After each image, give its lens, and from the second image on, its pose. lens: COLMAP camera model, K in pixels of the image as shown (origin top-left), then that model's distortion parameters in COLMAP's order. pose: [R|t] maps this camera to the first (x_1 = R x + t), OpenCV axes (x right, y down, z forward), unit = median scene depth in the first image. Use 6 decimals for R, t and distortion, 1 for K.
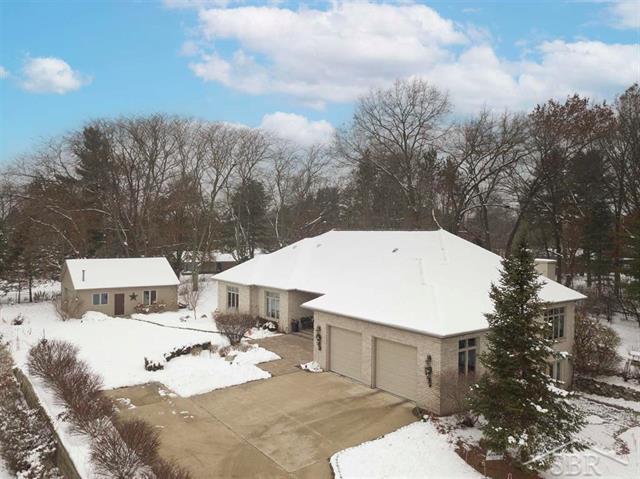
lens RADIAL K [[483.2, 0, 317.1], [0, 483.2, 241.5], [0, 0, 1]] dist [0.031148, -0.024491]
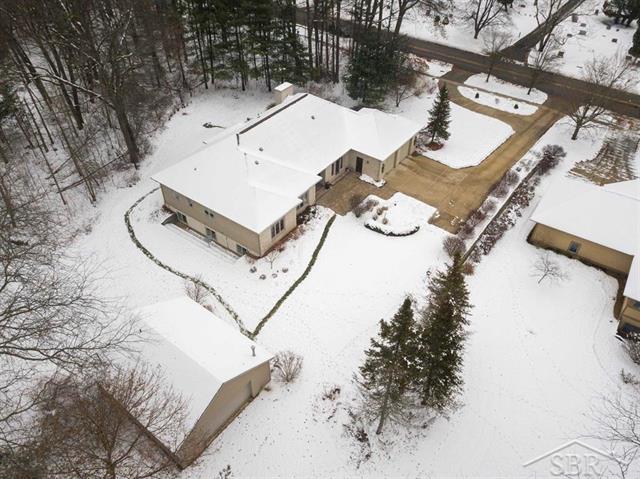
lens RADIAL K [[483.2, 0, 322.5], [0, 483.2, 242.5], [0, 0, 1]] dist [0.031148, -0.024491]
pose [[-0.274149, -0.653453, 0.705579, -1.672851], [0.003946, 0.732918, 0.680305, -1.027002], [-0.961679, 0.189289, -0.198350, 1.804522]]
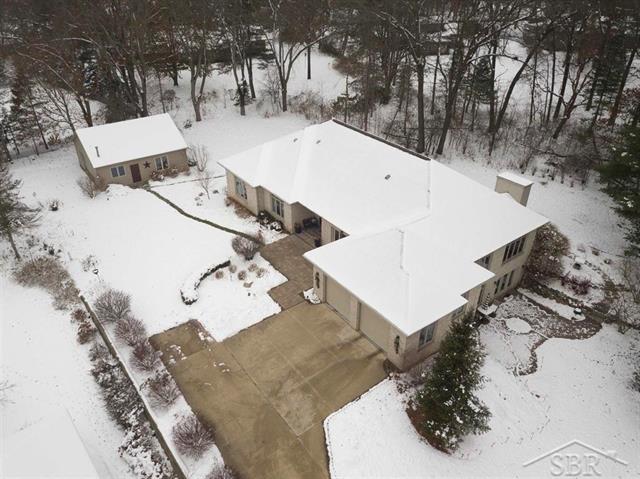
lens RADIAL K [[483.2, 0, 317.5], [0, 483.2, 242.8], [0, 0, 1]] dist [0.031148, -0.024491]
pose [[0.999979, -0.001860, -0.006200, 0.011967], [0.004842, 0.850594, 0.525801, -0.565154], [0.004296, -0.525820, 0.850585, -0.011354]]
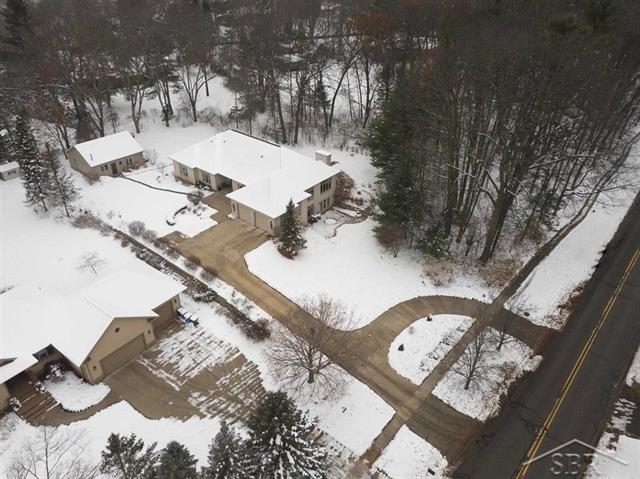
lens RADIAL K [[483.2, 0, 315.5], [0, 483.2, 246.0], [0, 0, 1]] dist [0.031148, -0.024491]
pose [[0.976653, -0.118234, 0.179360, -0.062083], [0.001572, 0.838829, 0.544393, -1.120368], [-0.214818, -0.531401, 0.819430, -1.456497]]
